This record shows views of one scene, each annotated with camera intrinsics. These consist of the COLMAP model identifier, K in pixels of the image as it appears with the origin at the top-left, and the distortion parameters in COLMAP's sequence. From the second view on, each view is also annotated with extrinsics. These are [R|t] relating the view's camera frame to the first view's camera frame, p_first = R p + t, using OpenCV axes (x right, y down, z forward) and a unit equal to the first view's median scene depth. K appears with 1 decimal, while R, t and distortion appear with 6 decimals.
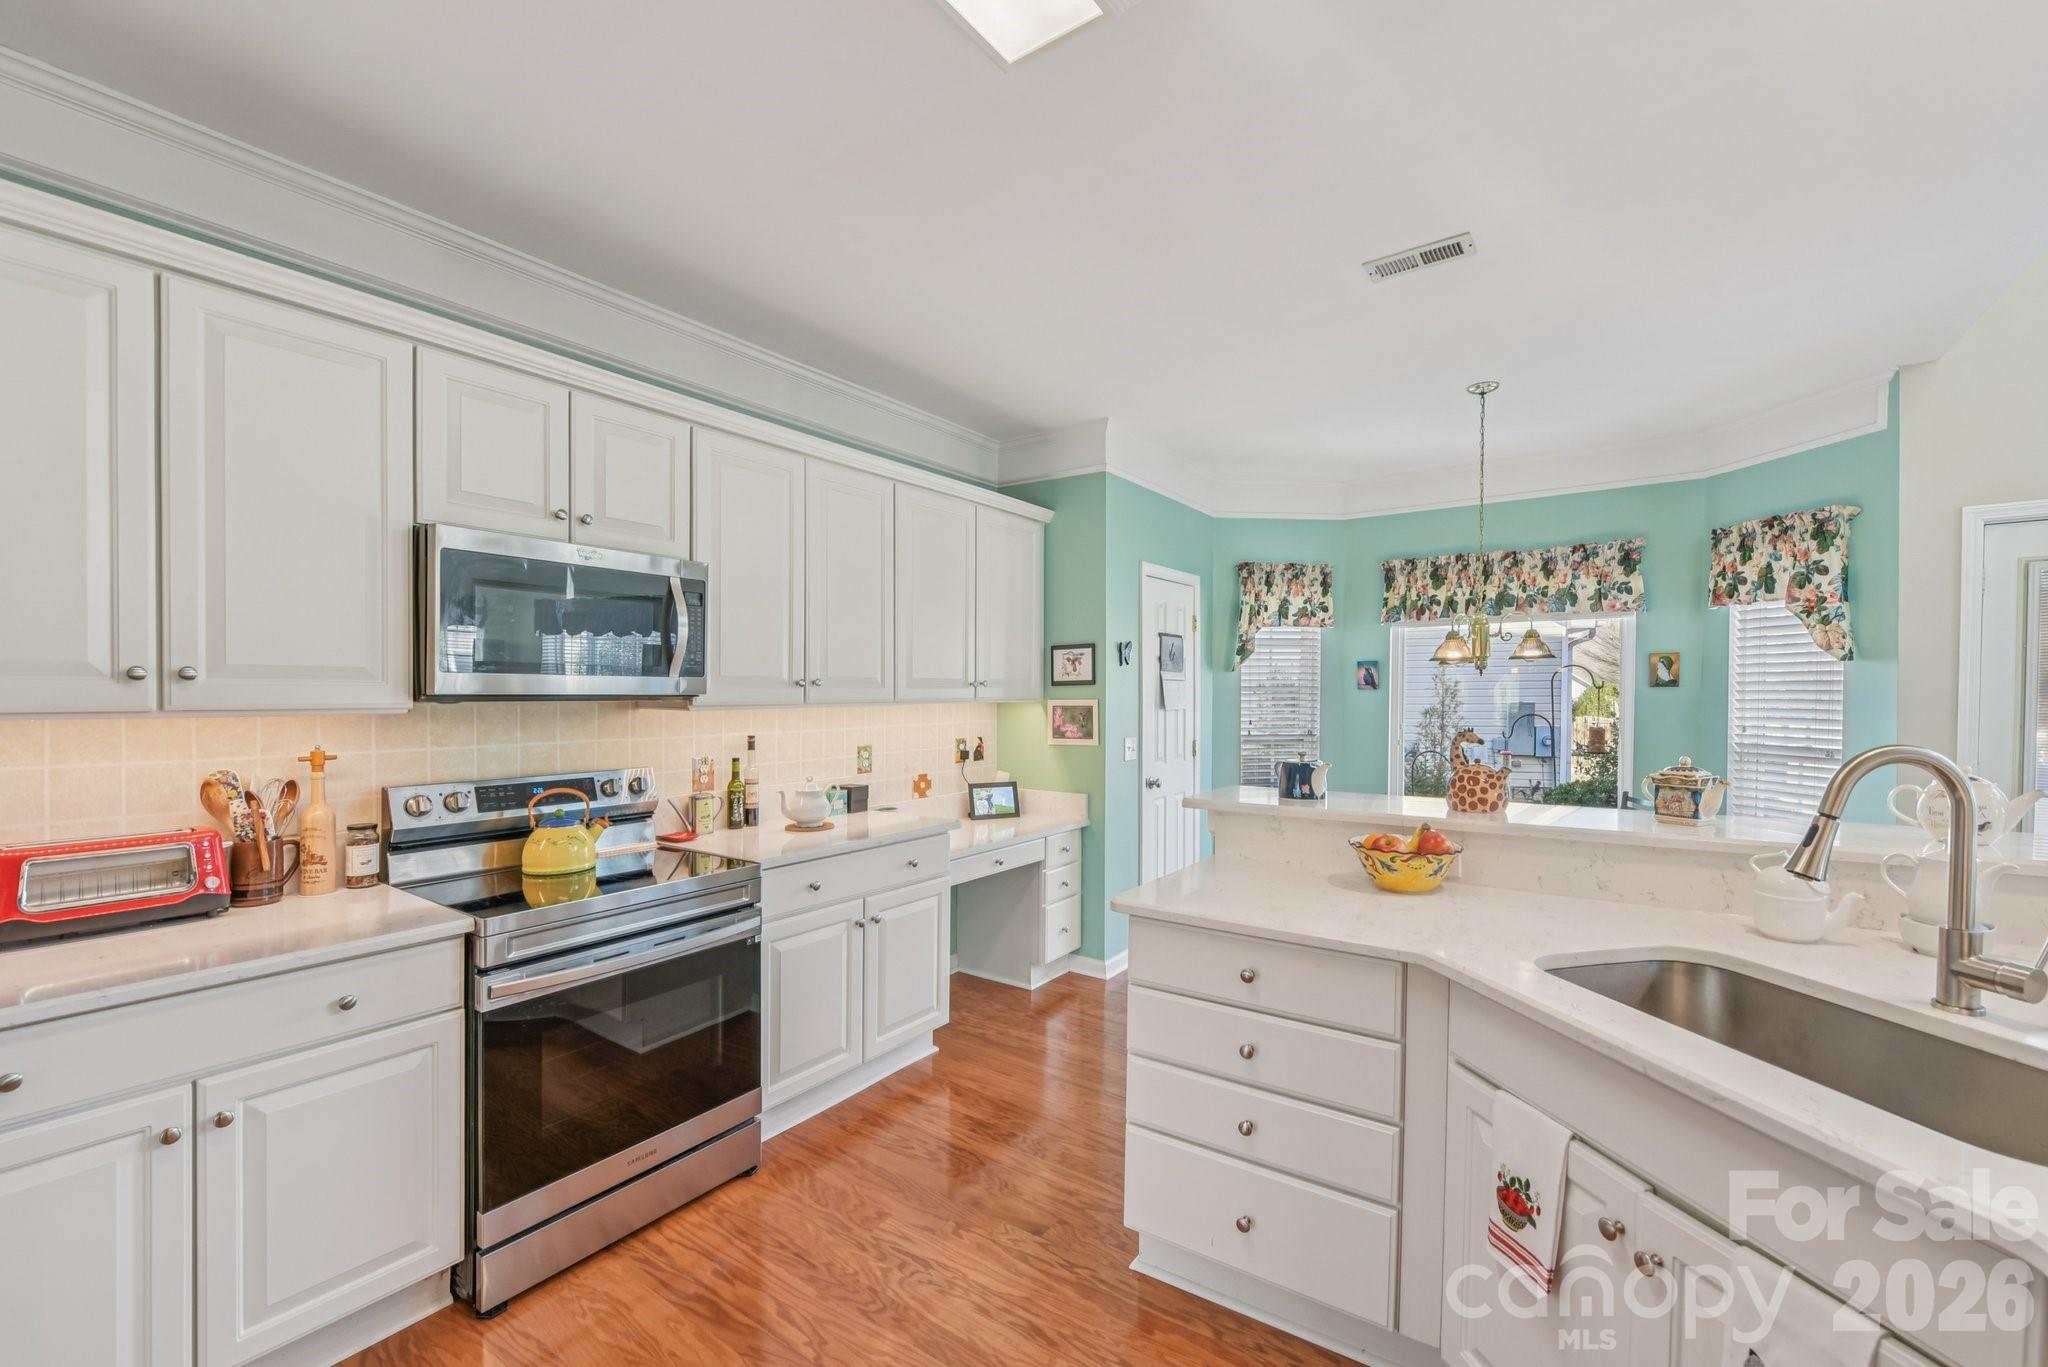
lens RADIAL K [[825.6, 0, 1027.4], [0, 825.6, 710.8], [0, 0, 1]] dist [-0.015679, -0.000278]
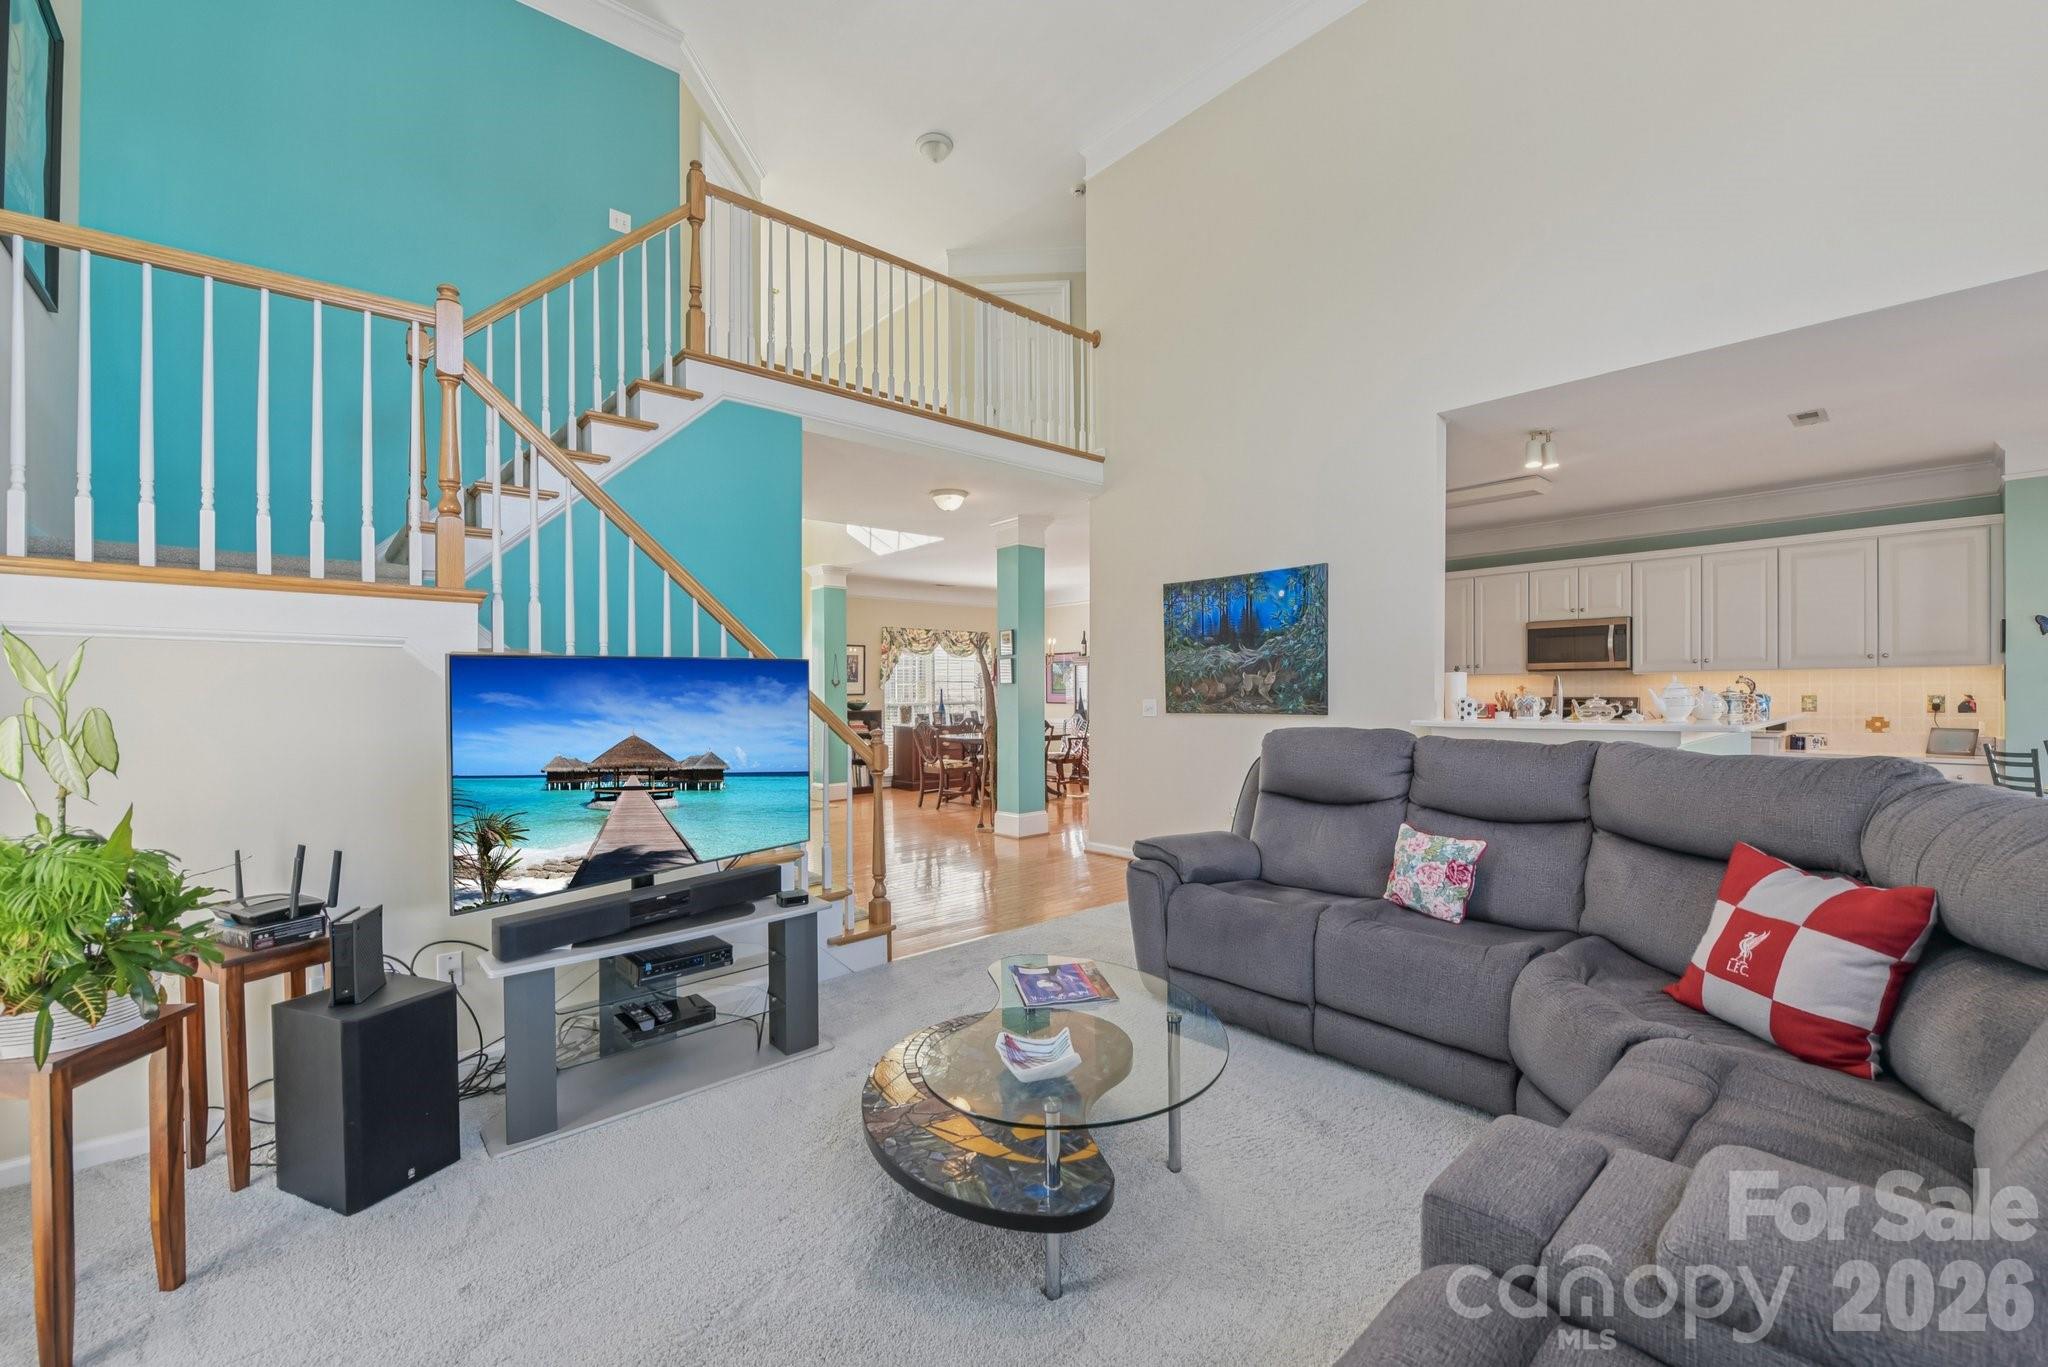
lens RADIAL K [[825.6, 0, 1027.4], [0, 825.6, 710.8], [0, 0, 1]] dist [-0.015679, -0.000278]
pose [[-0.224718, 0.033884, -0.973835, 1.537598], [-0.006494, 0.999321, 0.036269, 0.020573], [0.974402, 0.014474, -0.224345, -0.162935]]
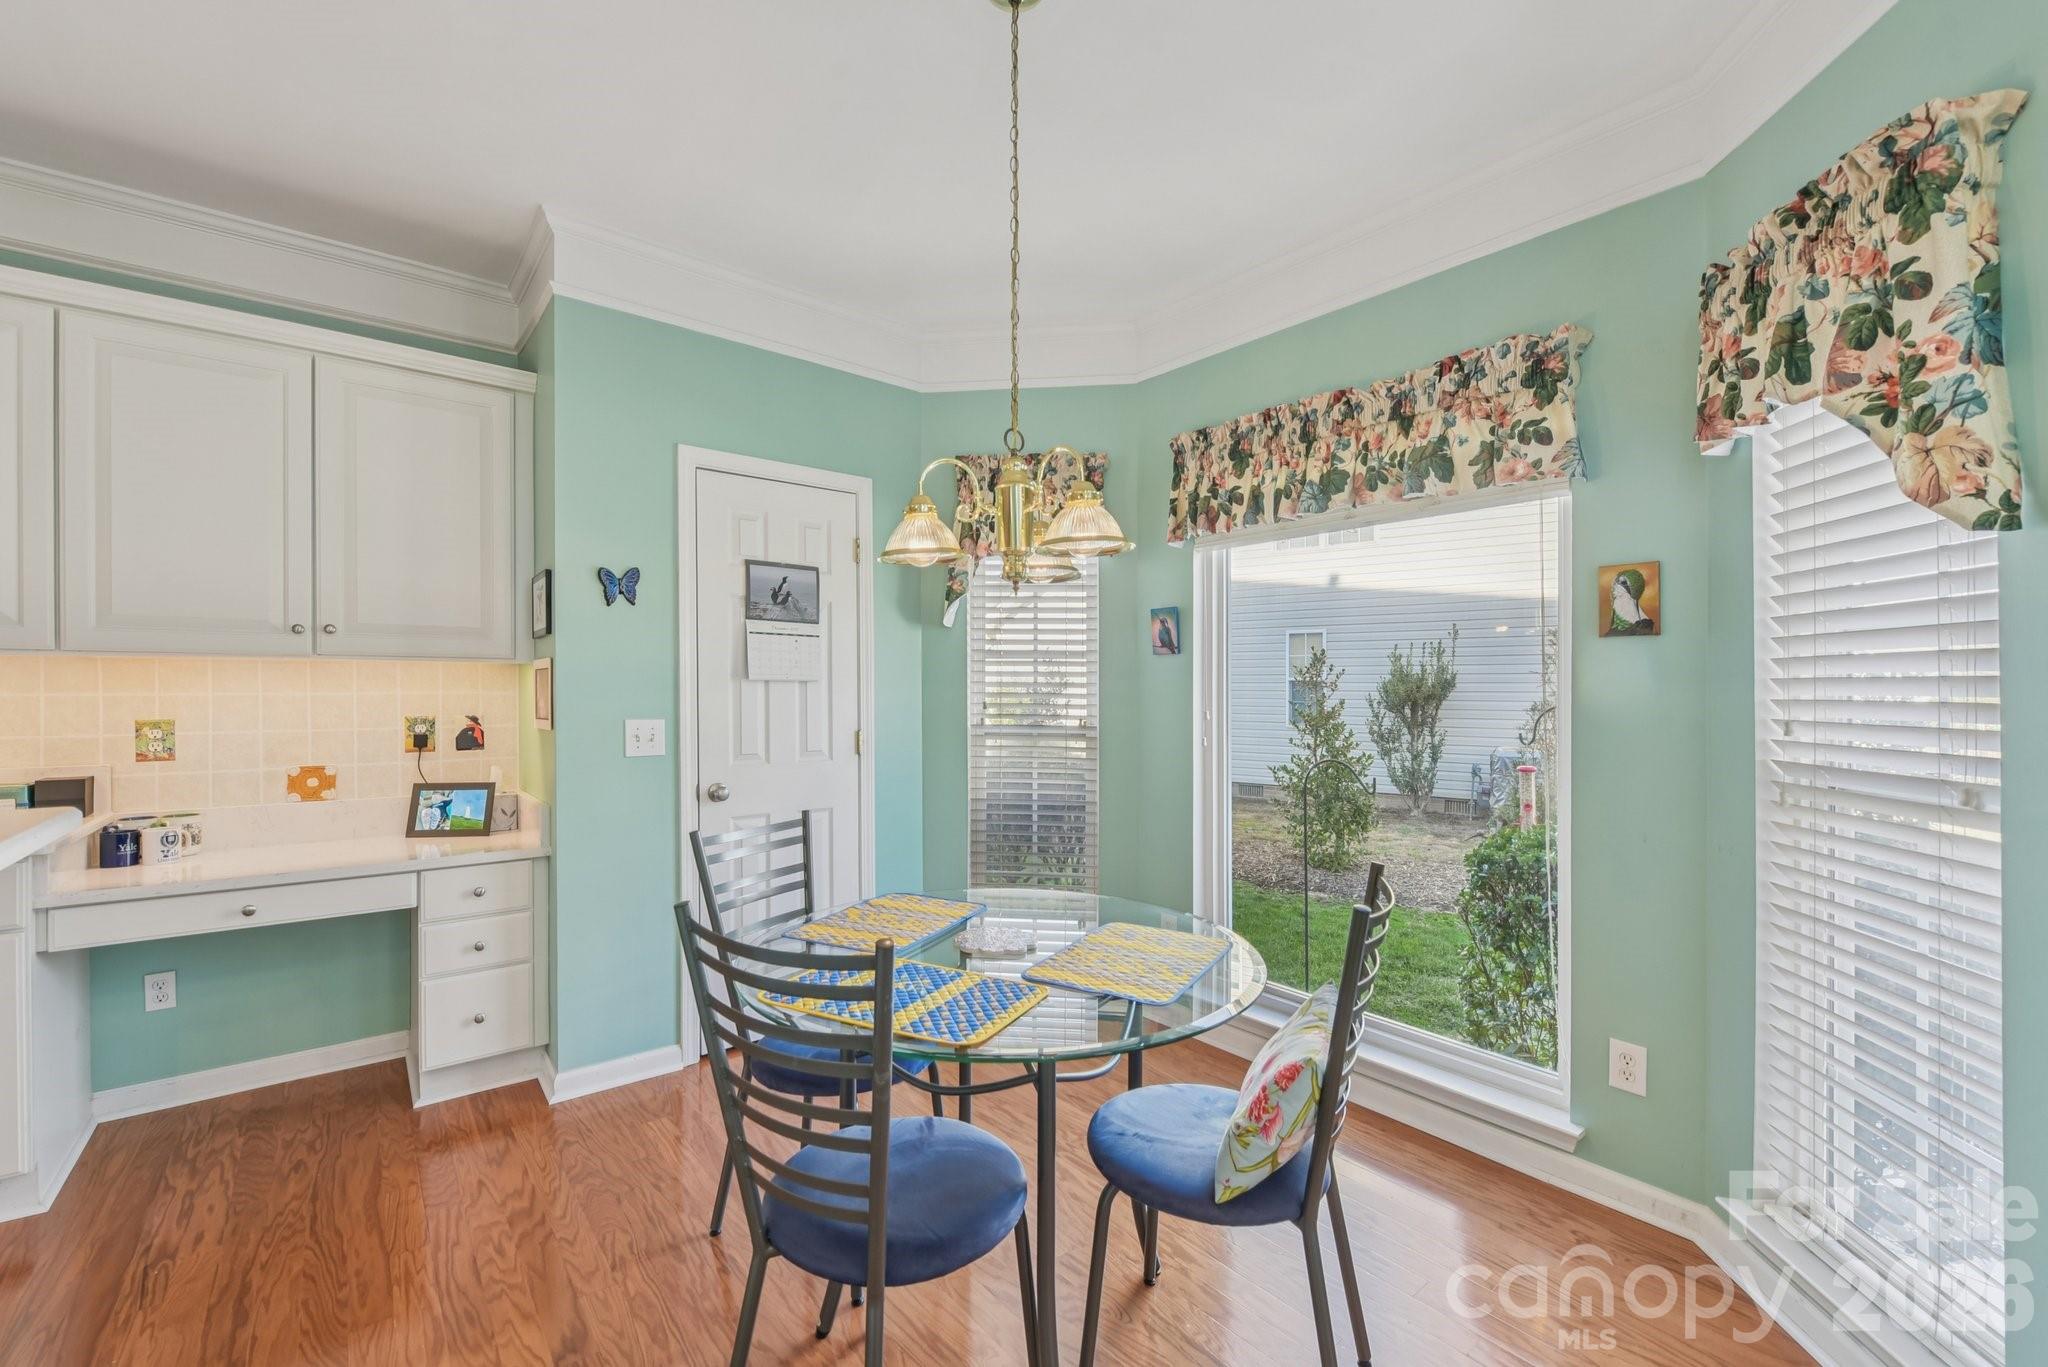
lens RADIAL K [[831.8, 0, 1024.0], [0, 831.8, 683.5], [0, 0, 1]] dist [-0.017905, -0.000450]
pose [[0.966649, 0.008290, -0.255969, 0.569101], [-0.015031, 0.999590, -0.024390, 0.015049], [0.255662, 0.027424, 0.966377, 0.459271]]
